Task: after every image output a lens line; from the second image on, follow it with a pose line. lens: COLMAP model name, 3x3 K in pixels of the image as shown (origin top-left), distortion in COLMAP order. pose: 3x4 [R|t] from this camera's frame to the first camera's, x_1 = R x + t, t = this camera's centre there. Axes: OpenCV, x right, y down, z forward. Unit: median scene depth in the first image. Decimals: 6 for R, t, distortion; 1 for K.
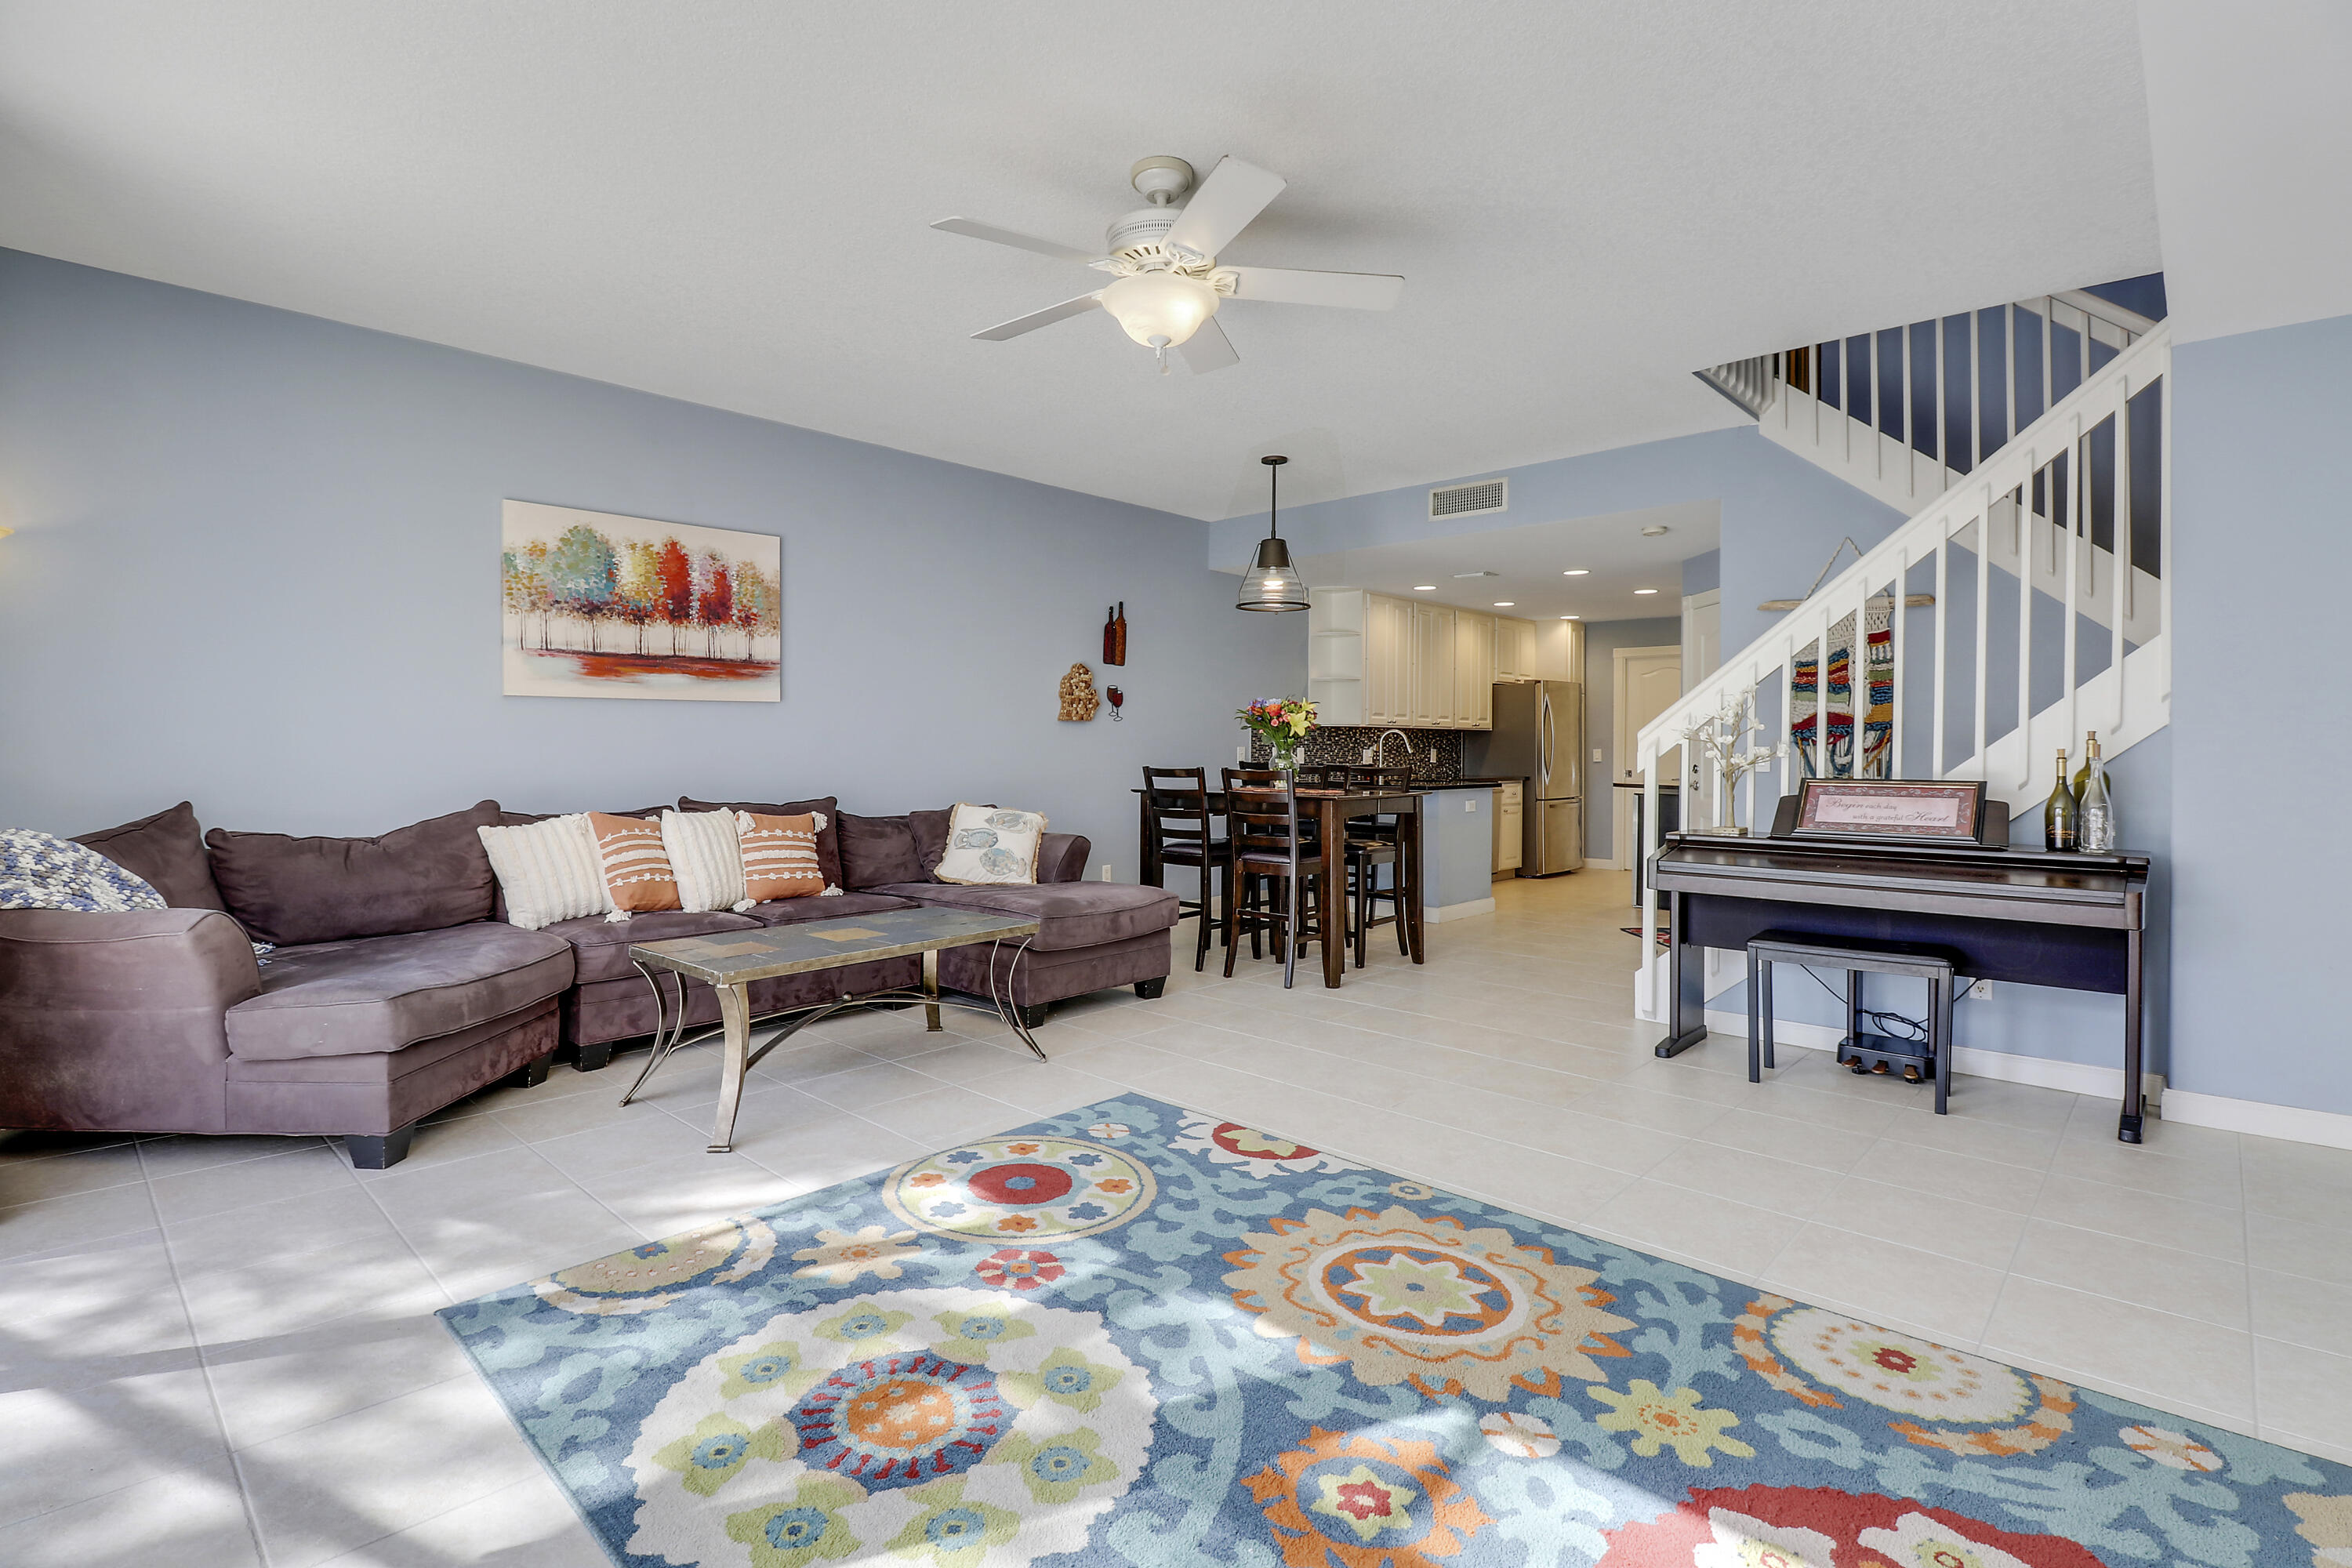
lens RADIAL K [[1101.4, 0, 1176.9], [0, 1101.4, 753.0], [0, 0, 1]] dist [-0.001185, -0.010794]
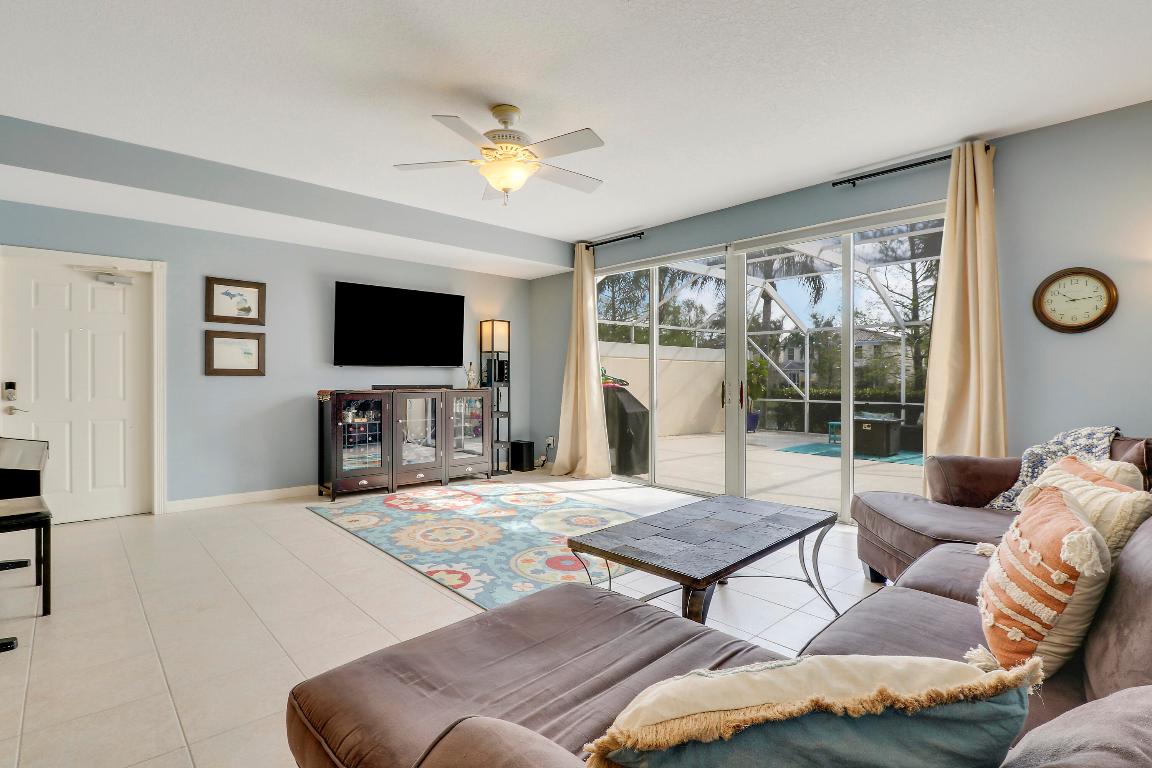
lens RADIAL K [[547.9, 0, 572.4], [0, 547.9, 374.2], [0, 0, 1]] dist [0.006117, 0.000678]
pose [[-0.997096, -0.010400, 0.075441, -0.170989], [-0.010495, 0.999945, -0.000861, -0.007090], [-0.075428, -0.001650, -0.997150, 1.561709]]
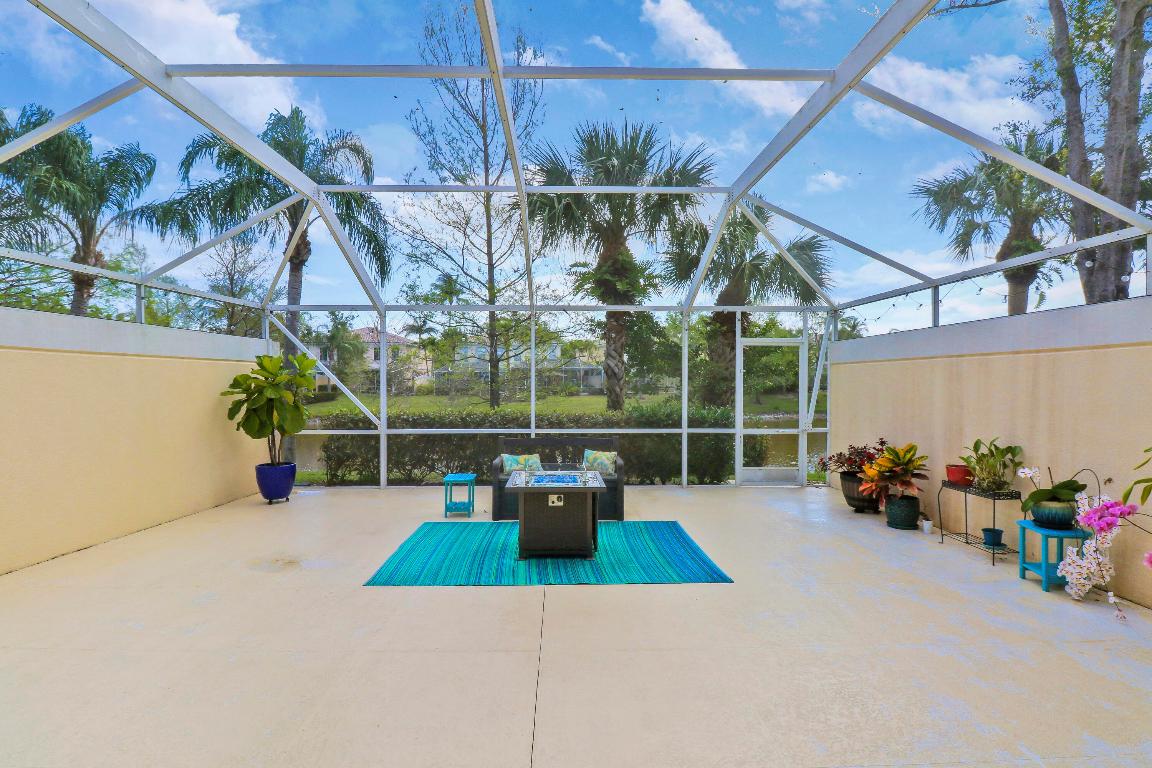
lens RADIAL K [[547.9, 0, 572.4], [0, 547.9, 374.2], [0, 0, 1]] dist [0.006117, 0.000678]
pose [[-0.716184, -0.011624, -0.697815, -0.474606], [-0.007678, 0.999932, -0.008777, -0.047287], [0.697870, -0.000928, -0.716224, 0.007591]]
